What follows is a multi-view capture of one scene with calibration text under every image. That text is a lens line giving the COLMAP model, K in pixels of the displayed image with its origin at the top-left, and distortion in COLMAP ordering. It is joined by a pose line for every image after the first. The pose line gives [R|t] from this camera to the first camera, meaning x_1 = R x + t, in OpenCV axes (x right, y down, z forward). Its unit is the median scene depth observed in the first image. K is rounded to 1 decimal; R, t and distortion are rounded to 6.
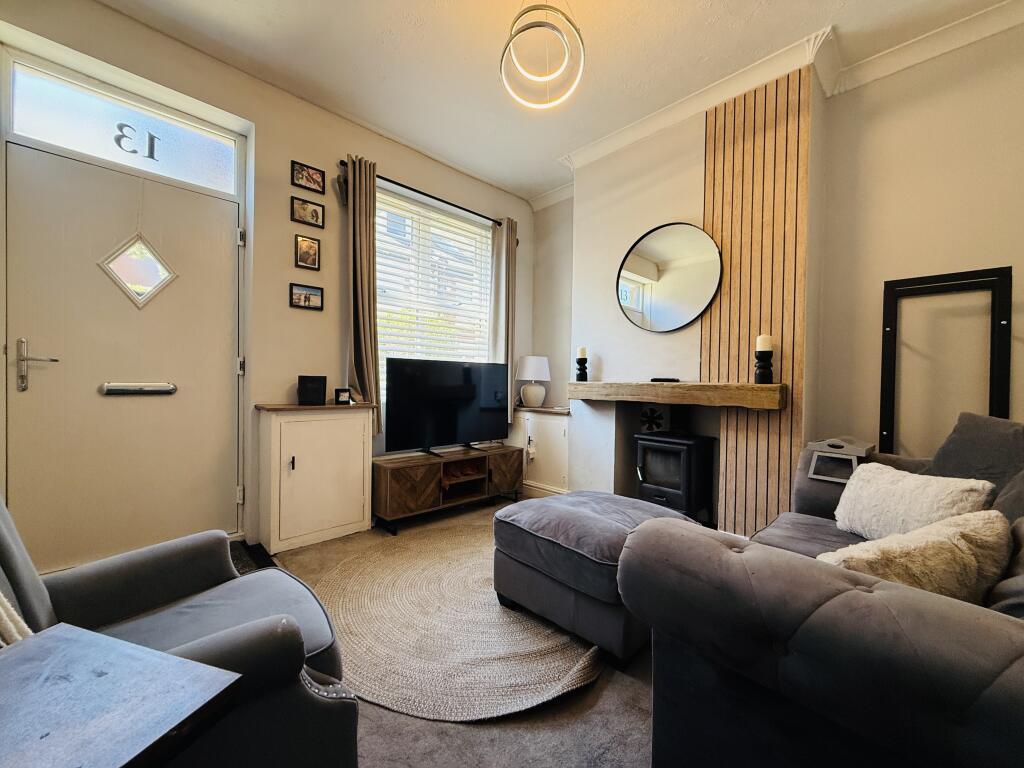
lens RADIAL K [[407.2, 0, 508.5], [0, 407.2, 384.7], [0, 0, 1]] dist [0.001129, -0.000437]
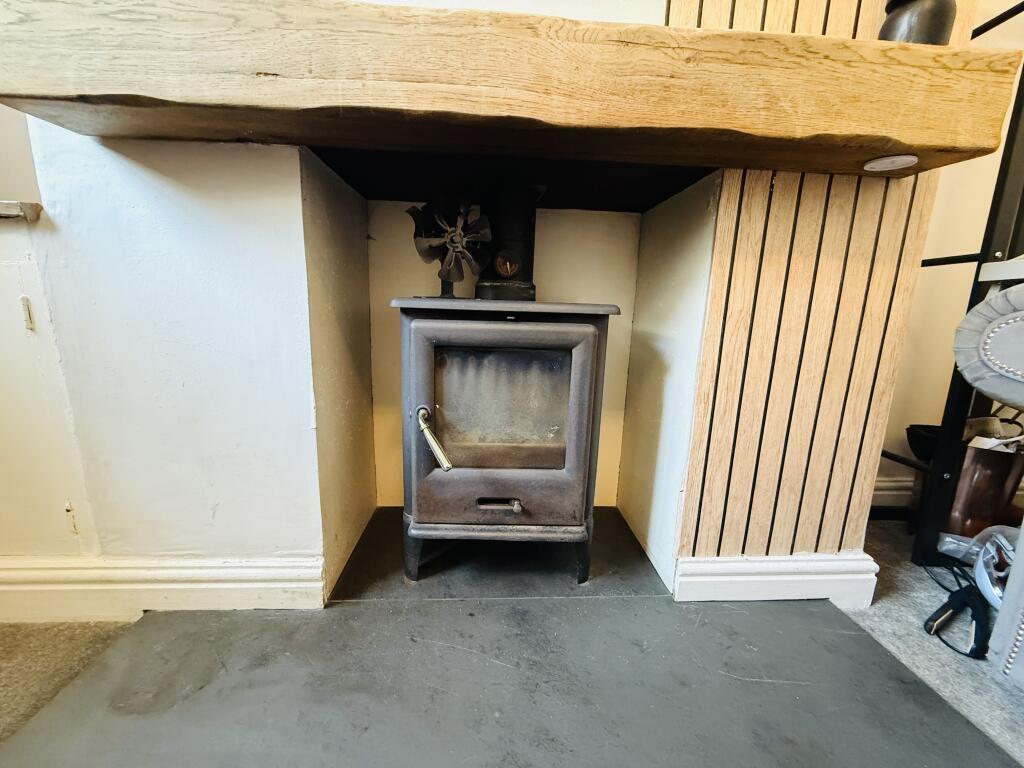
lens RADIAL K [[407.2, 0, 511.2], [0, 407.2, 379.6], [0, 0, 1]] dist [0.001129, -0.000437]
pose [[0.650350, -0.139338, 0.746746, 0.183284], [-0.015685, 0.980360, 0.196590, 0.139952], [-0.759472, -0.139565, 0.635392, 0.891965]]
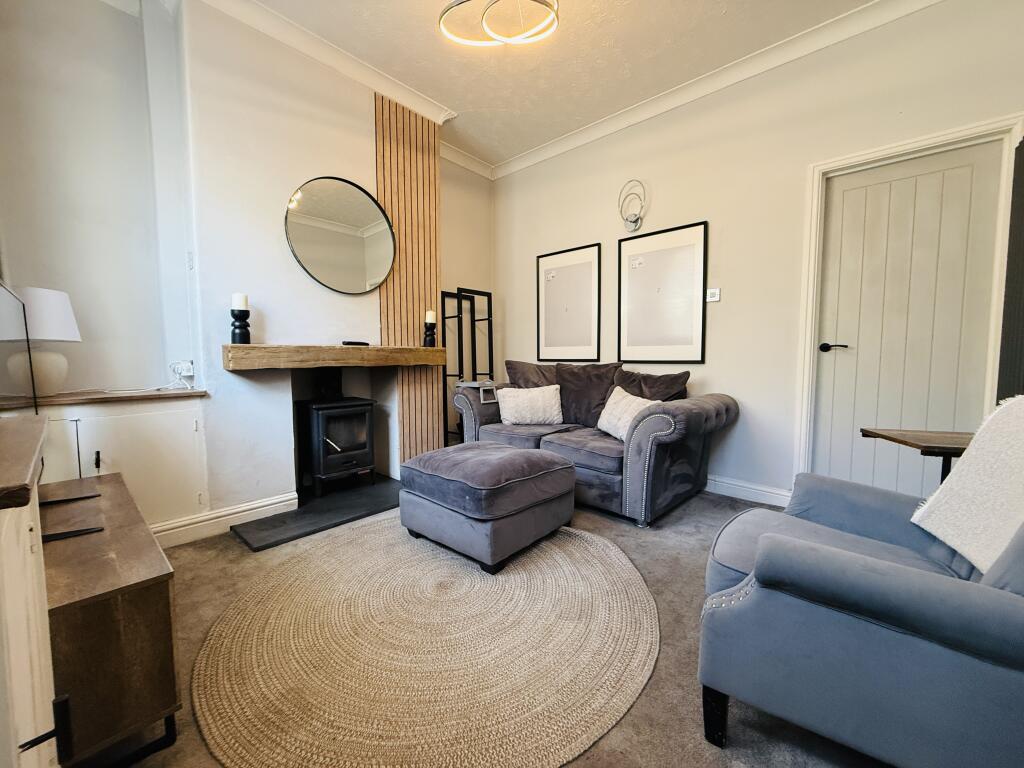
lens RADIAL K [[407.2, 0, 508.6], [0, 407.2, 384.9], [0, 0, 1]] dist [0.001129, -0.000437]
pose [[-0.062198, -0.086094, 0.994344, -0.676508], [0.009669, 0.996174, 0.086857, 0.007046], [-0.998017, 0.015016, -0.061128, 0.733665]]
